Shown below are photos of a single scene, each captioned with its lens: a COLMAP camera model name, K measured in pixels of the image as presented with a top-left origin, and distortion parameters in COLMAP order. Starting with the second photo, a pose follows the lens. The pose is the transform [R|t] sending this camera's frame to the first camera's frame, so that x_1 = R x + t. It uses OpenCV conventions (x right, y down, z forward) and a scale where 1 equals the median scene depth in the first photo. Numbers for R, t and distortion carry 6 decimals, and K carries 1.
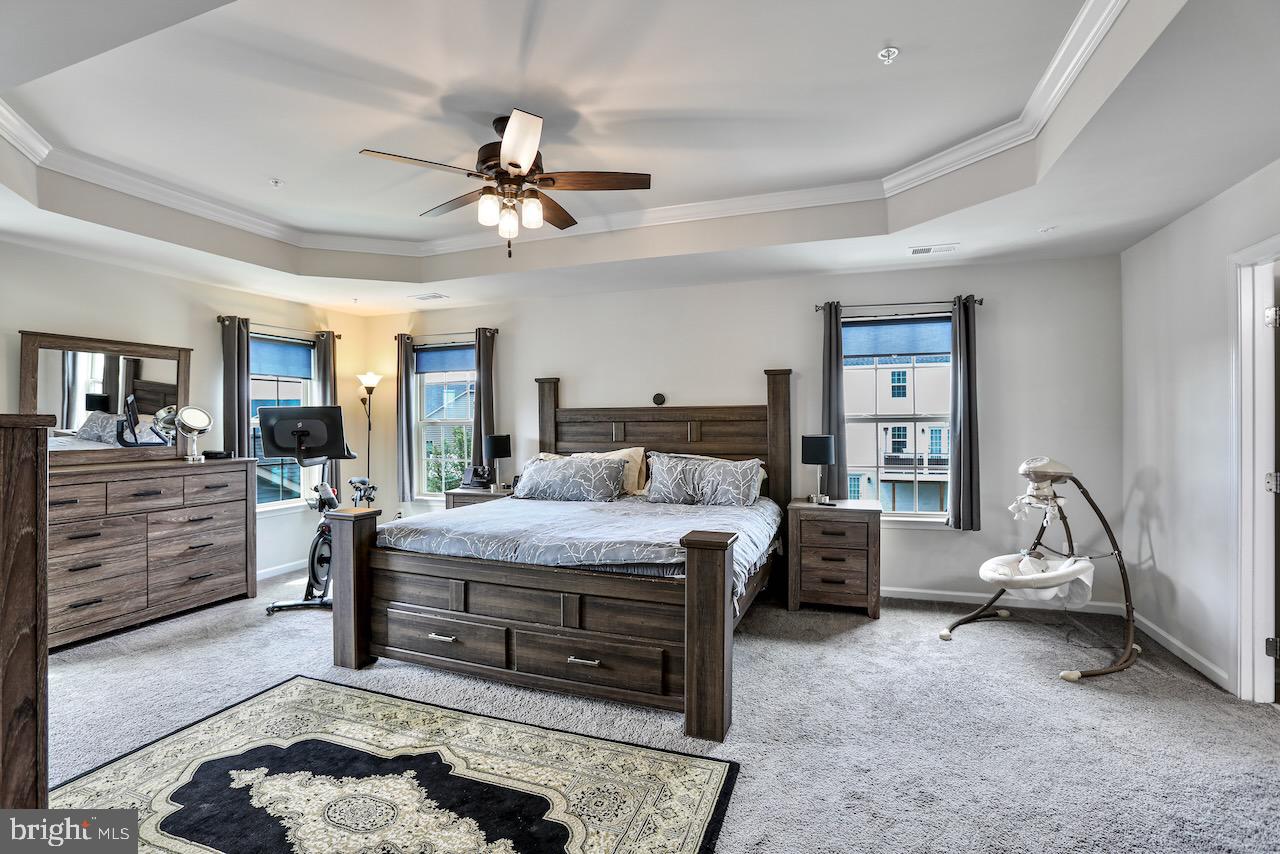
lens RADIAL K [[593.3, 0, 623.8], [0, 593.3, 413.4], [0, 0, 1]] dist [-0.072631, 0.029147]
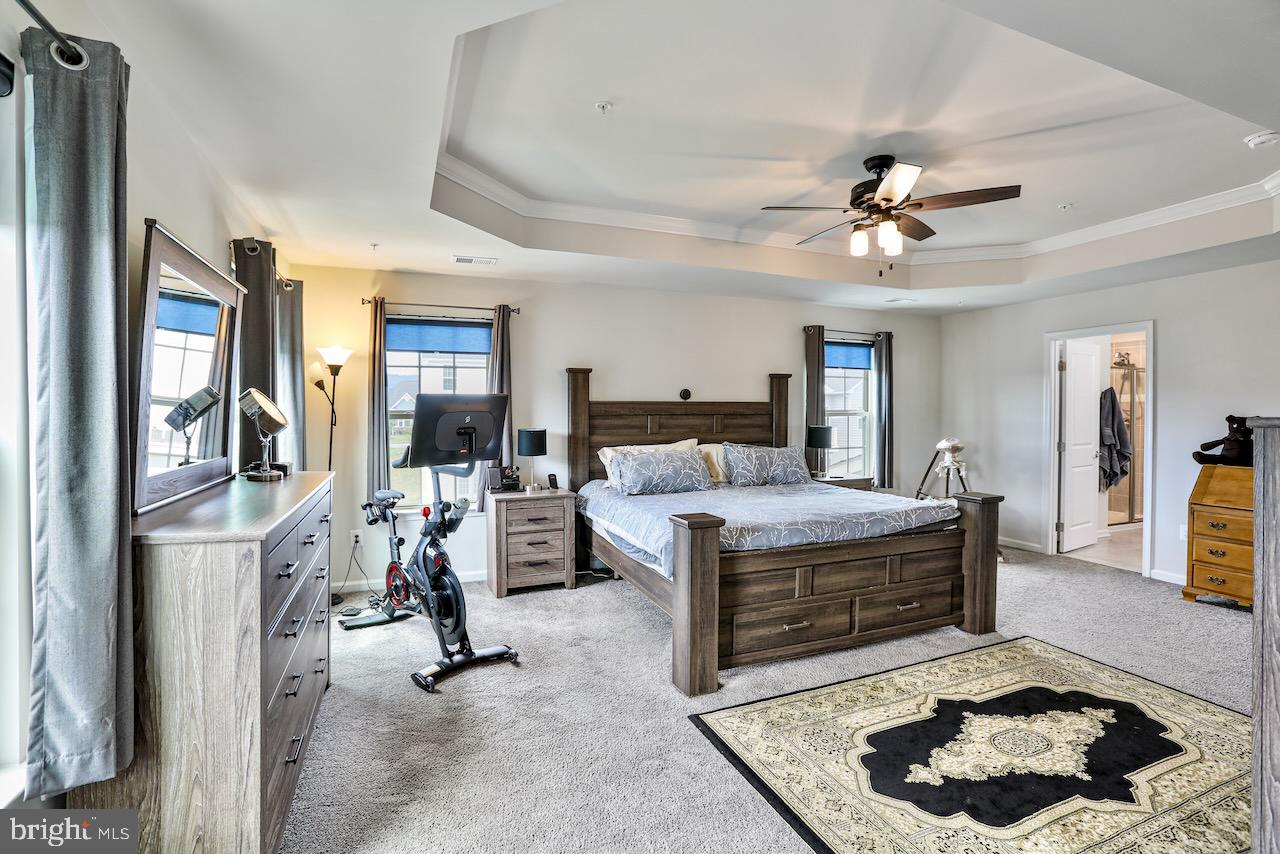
lens RADIAL K [[593.3, 0, 623.8], [0, 593.3, 413.4], [0, 0, 1]] dist [-0.072631, 0.029147]
pose [[0.741646, 0.004110, 0.670779, -1.096927], [-0.013852, 0.999862, 0.009190, 0.003746], [-0.670649, -0.016107, 0.741600, 0.396050]]
